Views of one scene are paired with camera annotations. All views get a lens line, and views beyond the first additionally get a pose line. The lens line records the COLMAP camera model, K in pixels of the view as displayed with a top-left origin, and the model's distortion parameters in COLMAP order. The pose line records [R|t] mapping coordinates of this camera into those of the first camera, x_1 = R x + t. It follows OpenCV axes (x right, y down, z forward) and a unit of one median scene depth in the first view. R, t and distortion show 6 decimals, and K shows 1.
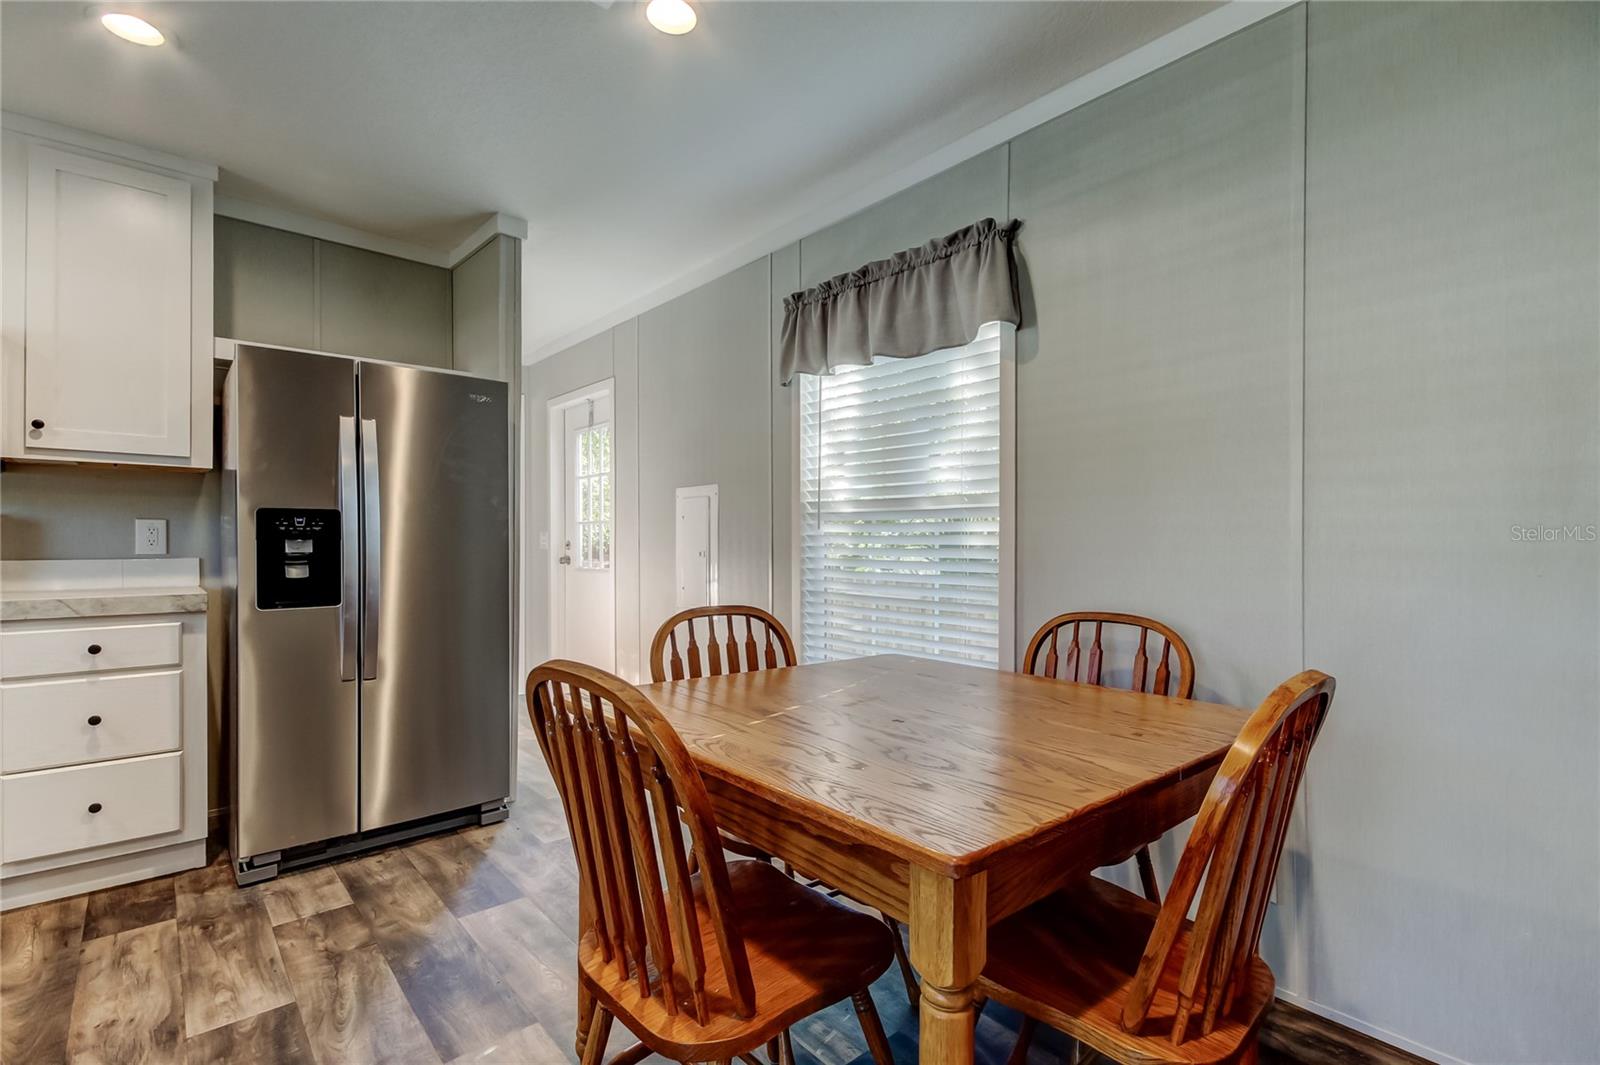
lens RADIAL K [[750.6, 0, 816.3], [0, 750.6, 548.9], [0, 0, 1]] dist [0.022724, -0.004674]
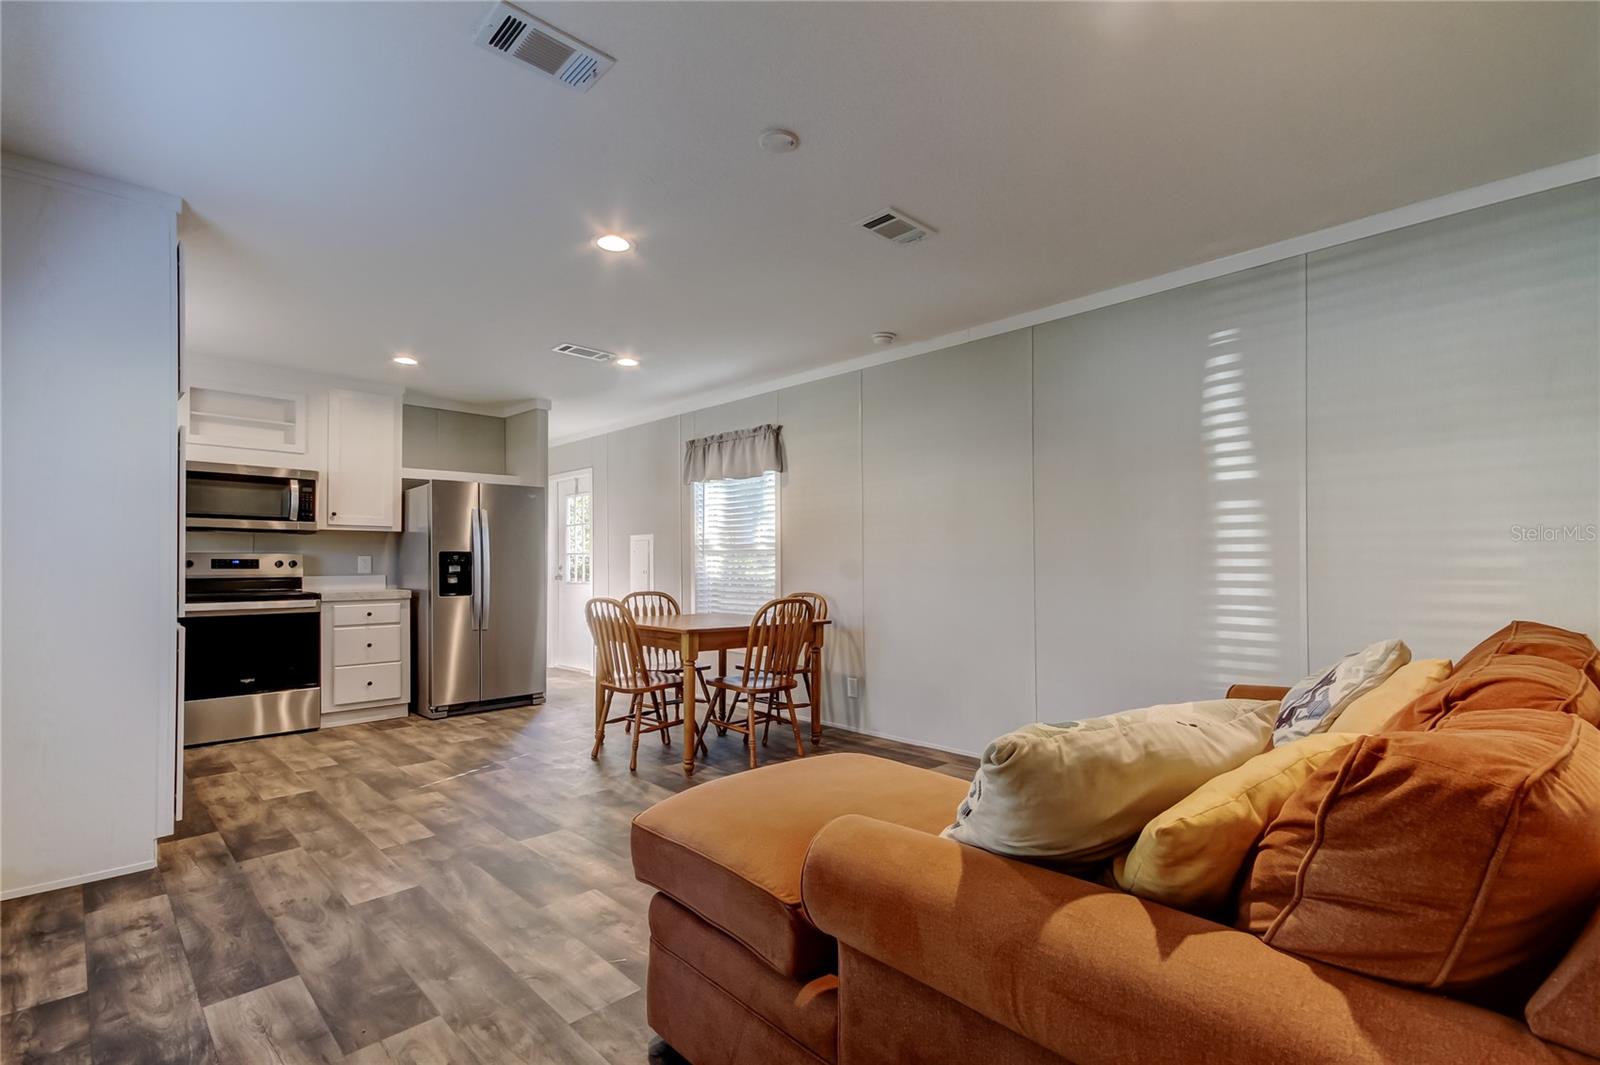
lens RADIAL K [[750.6, 0, 843.1], [0, 750.6, 566.8], [0, 0, 1]] dist [0.022724, -0.004674]
pose [[0.996193, -0.005692, 0.086987, 0.243823], [0.006072, 0.999973, -0.004108, 0.007136], [-0.086961, 0.004621, 0.996201, -1.247256]]
